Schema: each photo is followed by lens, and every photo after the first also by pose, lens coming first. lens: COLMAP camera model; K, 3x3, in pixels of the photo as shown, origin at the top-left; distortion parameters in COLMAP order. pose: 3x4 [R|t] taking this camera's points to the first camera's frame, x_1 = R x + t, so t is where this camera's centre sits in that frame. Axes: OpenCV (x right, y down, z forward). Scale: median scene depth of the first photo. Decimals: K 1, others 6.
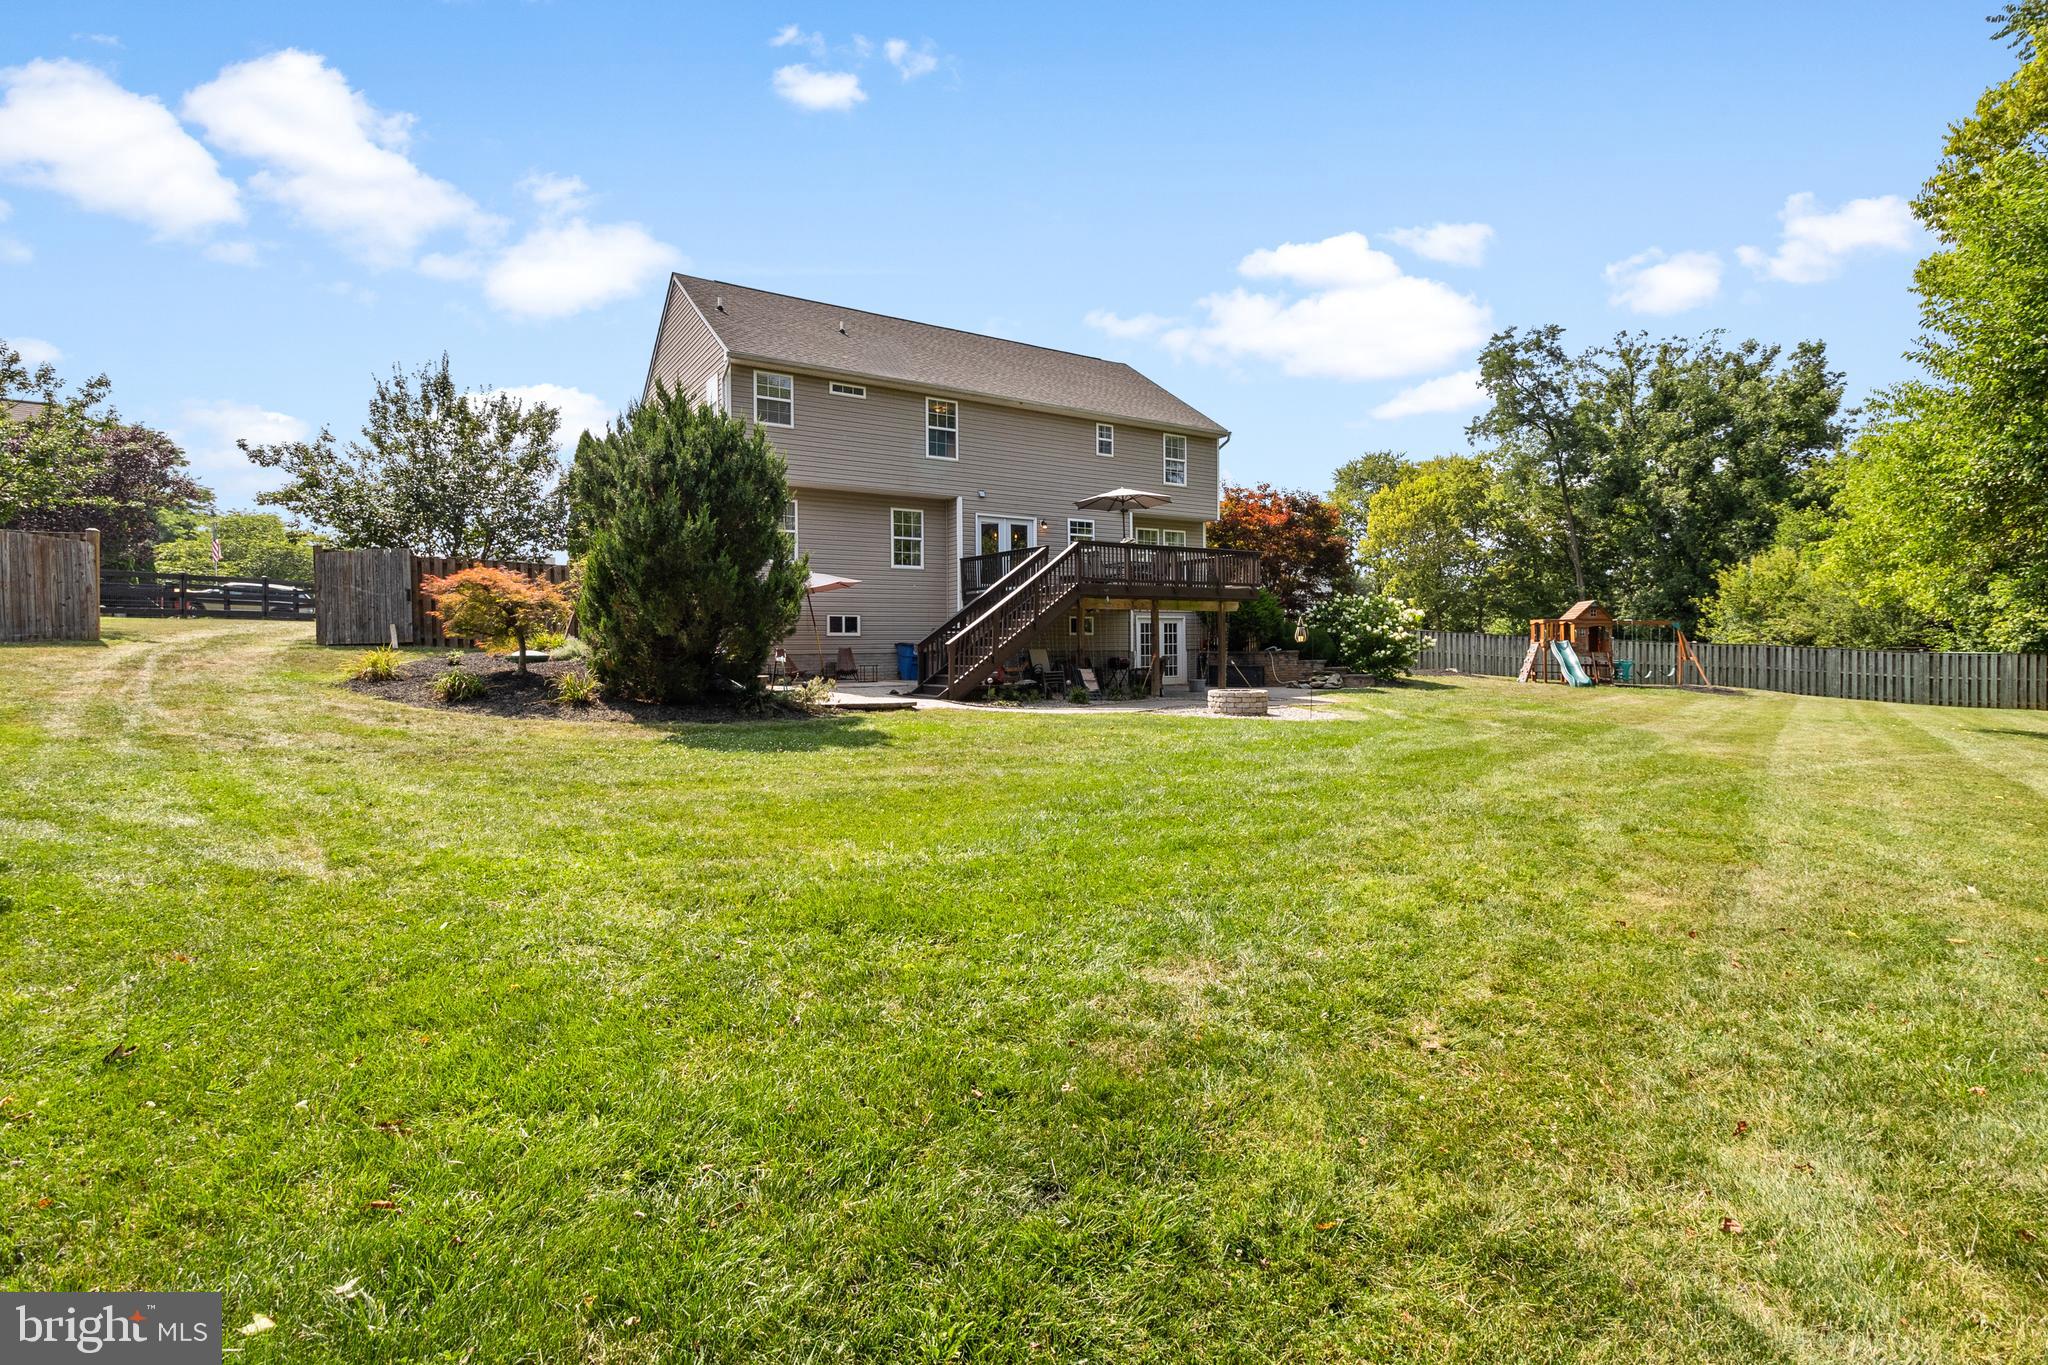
lens RADIAL K [[940.7, 0, 1032.1], [0, 940.7, 654.5], [0, 0, 1]] dist [0.001816, 0.000311]
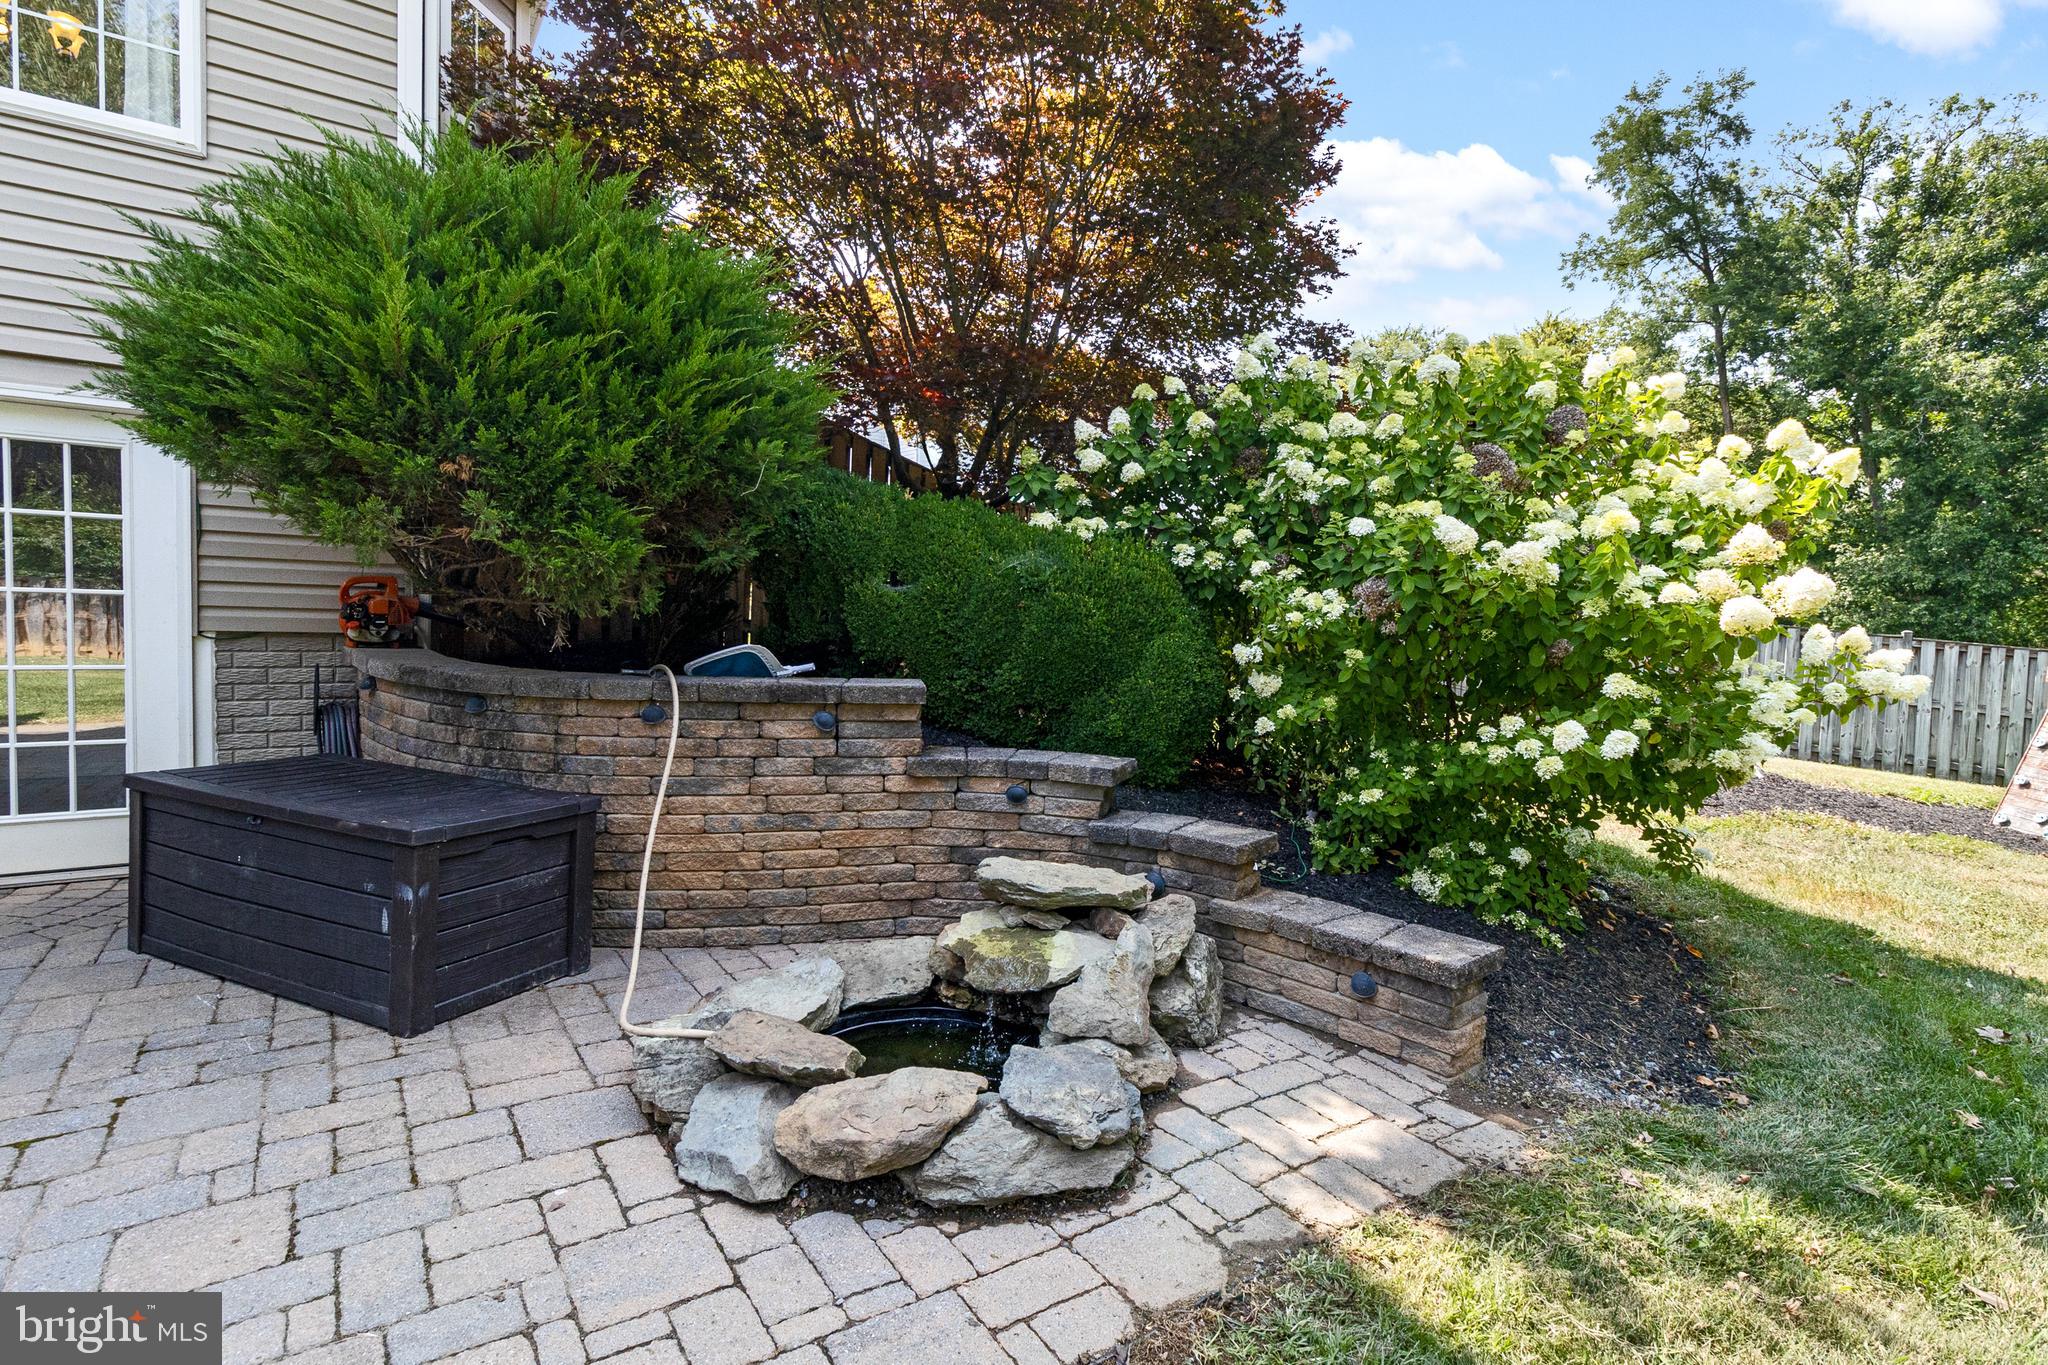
lens RADIAL K [[1000.9, 0, 1051.9], [0, 1000.9, 703.9], [0, 0, 1]] dist [0.018014, 0.000289]
pose [[0.998201, 0.040596, 0.044119, 0.292202], [-0.044440, 0.994954, 0.089956, -0.015058], [-0.040244, -0.091754, 0.994968, 0.845111]]
